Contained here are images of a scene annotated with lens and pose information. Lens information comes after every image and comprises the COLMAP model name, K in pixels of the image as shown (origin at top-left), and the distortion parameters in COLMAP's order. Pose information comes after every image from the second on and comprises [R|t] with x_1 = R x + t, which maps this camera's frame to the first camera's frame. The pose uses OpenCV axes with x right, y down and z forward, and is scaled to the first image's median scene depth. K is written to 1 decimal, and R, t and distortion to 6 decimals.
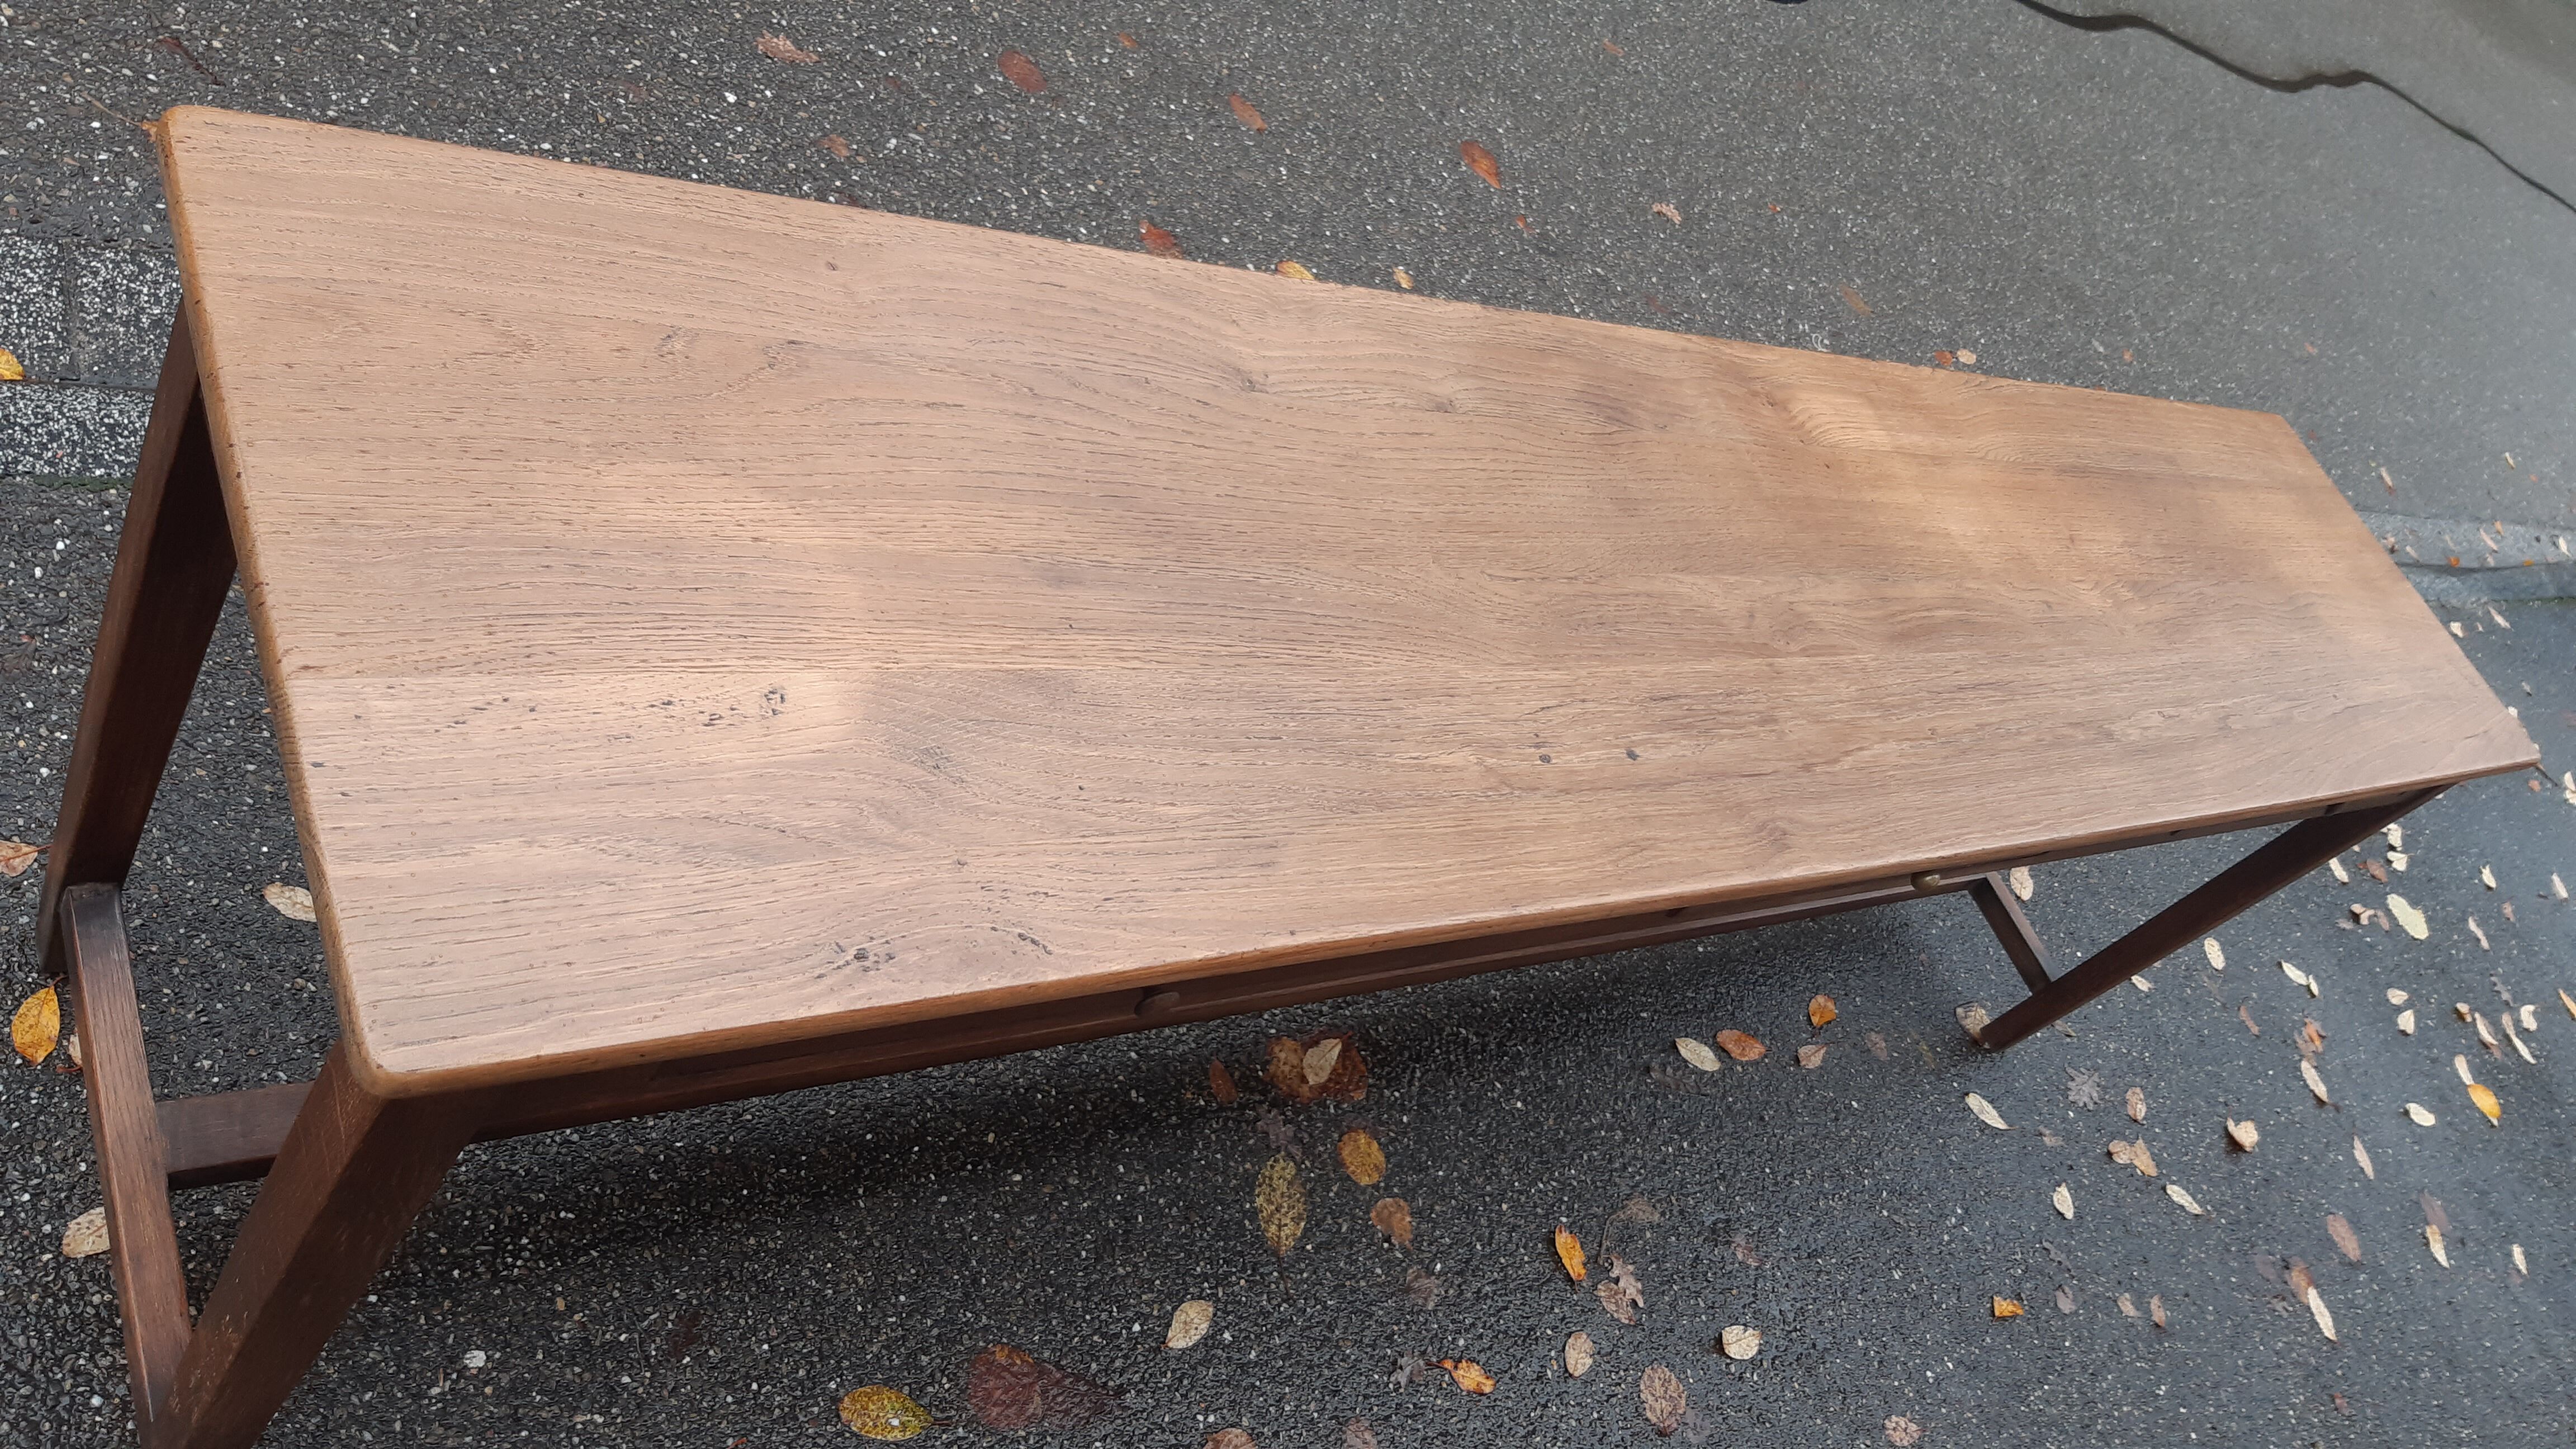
lens RADIAL K [[2033.6, 0, 1311.1], [0, 2033.6, 670.6], [0, 0, 1]] dist [0.097818, -0.201032]
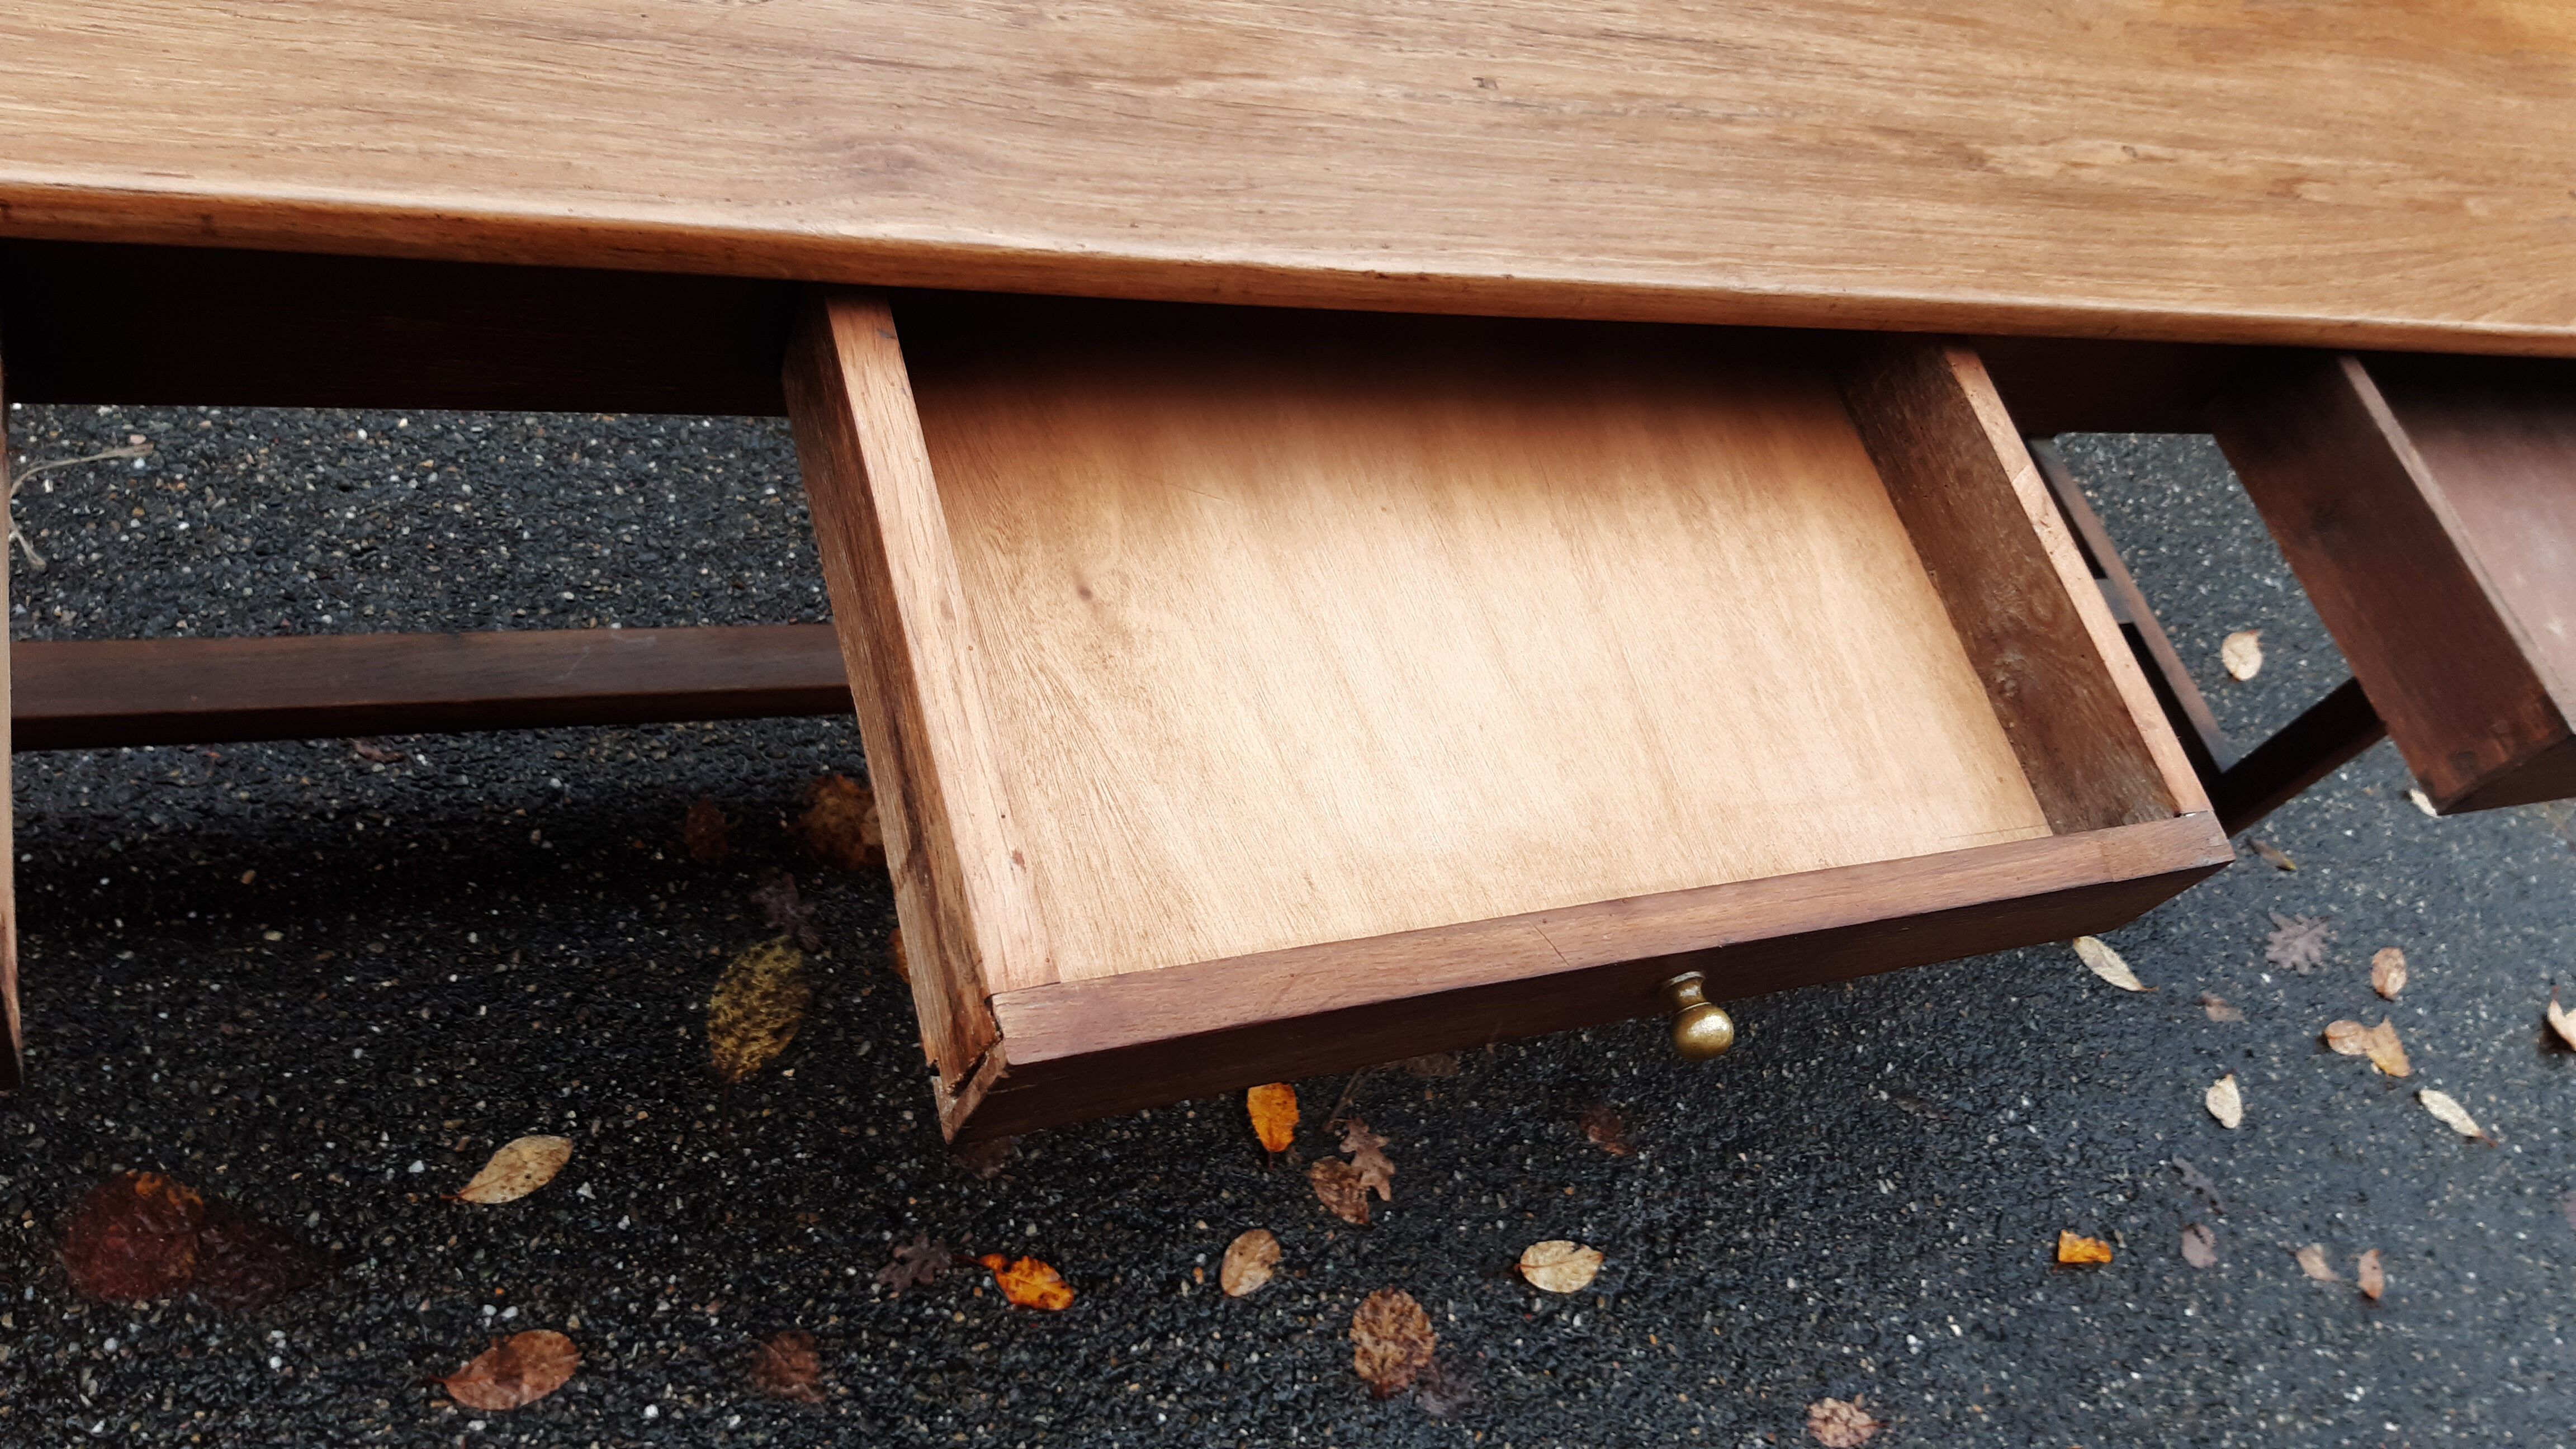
lens RADIAL K [[2031.1, 0, 1295.5], [0, 2031.1, 678.0], [0, 0, 1]] dist [0.062679, -0.134513]
pose [[0.972316, 0.004967, -0.233617, 0.325439], [0.004095, 0.999258, 0.038288, 0.136607], [0.233634, -0.038185, 0.971575, 0.424250]]
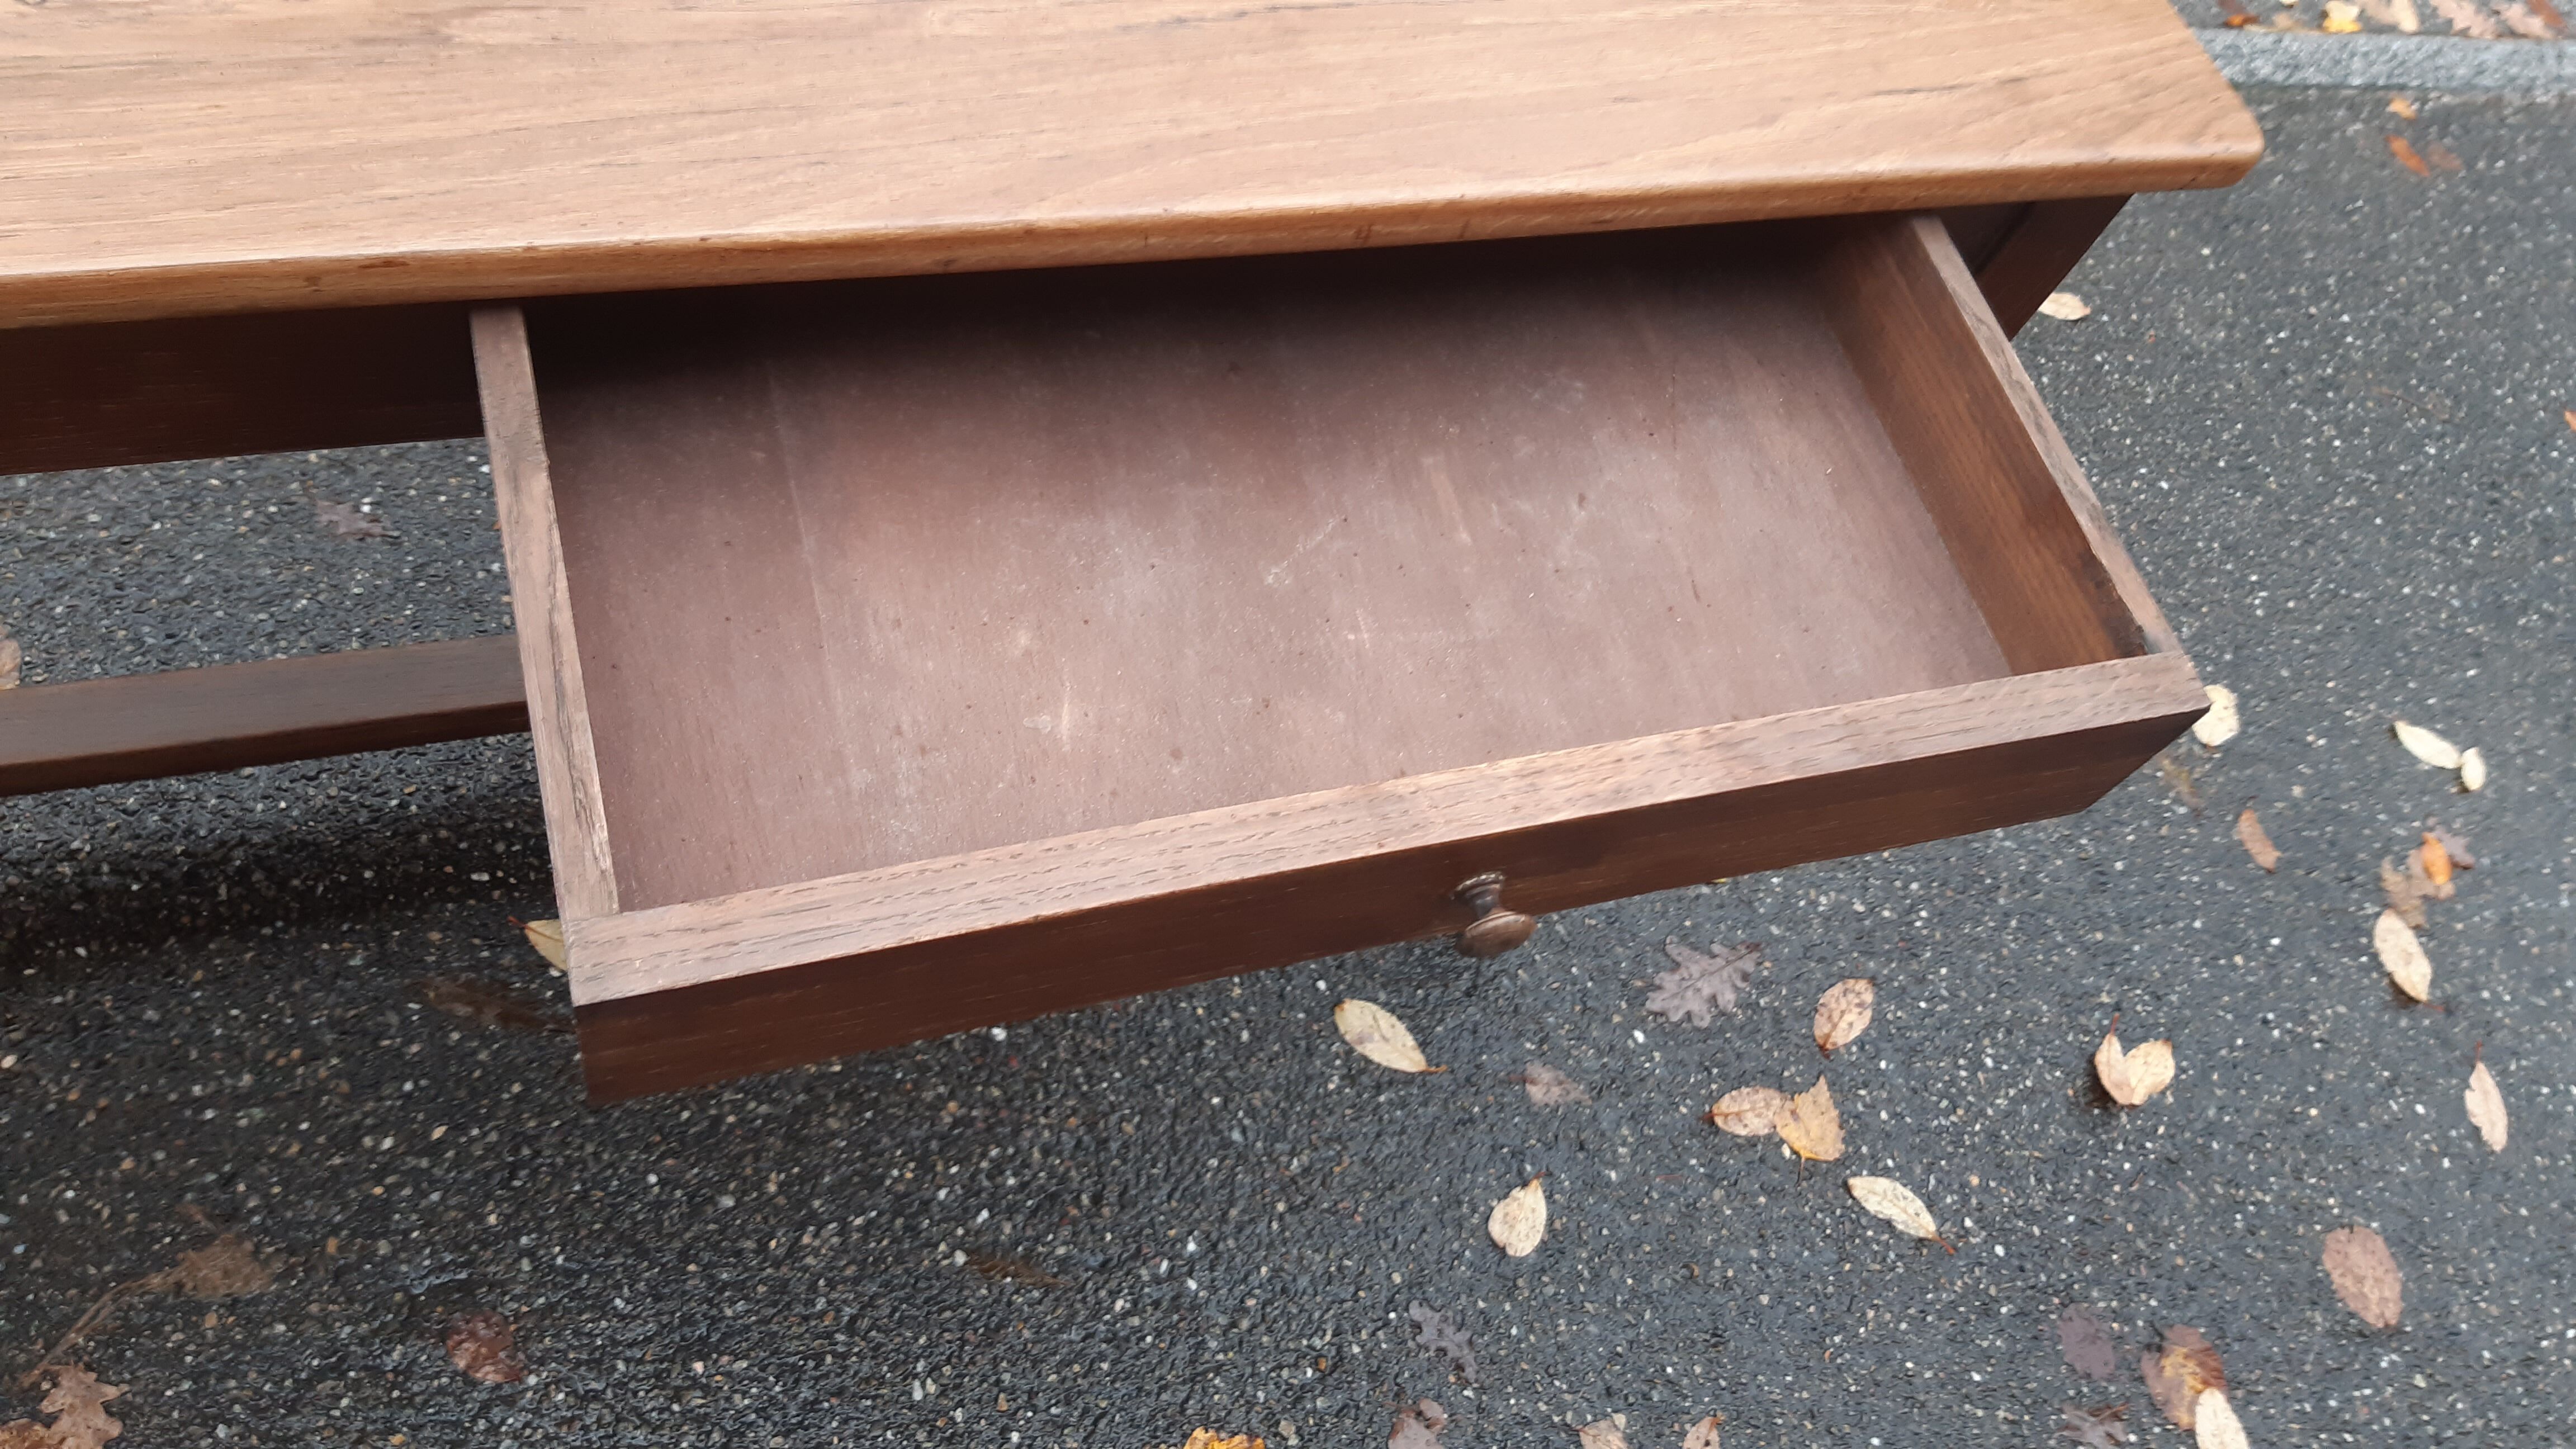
lens RADIAL K [[2044.3, 0, 1280.7], [0, 2044.3, 707.4], [0, 0, 1]] dist [0.072923, -0.160908]
pose [[0.940936, -0.037526, -0.336498, 0.687924], [0.075183, 0.992185, 0.099584, 0.115109], [0.330132, -0.119001, 0.936404, 0.752532]]
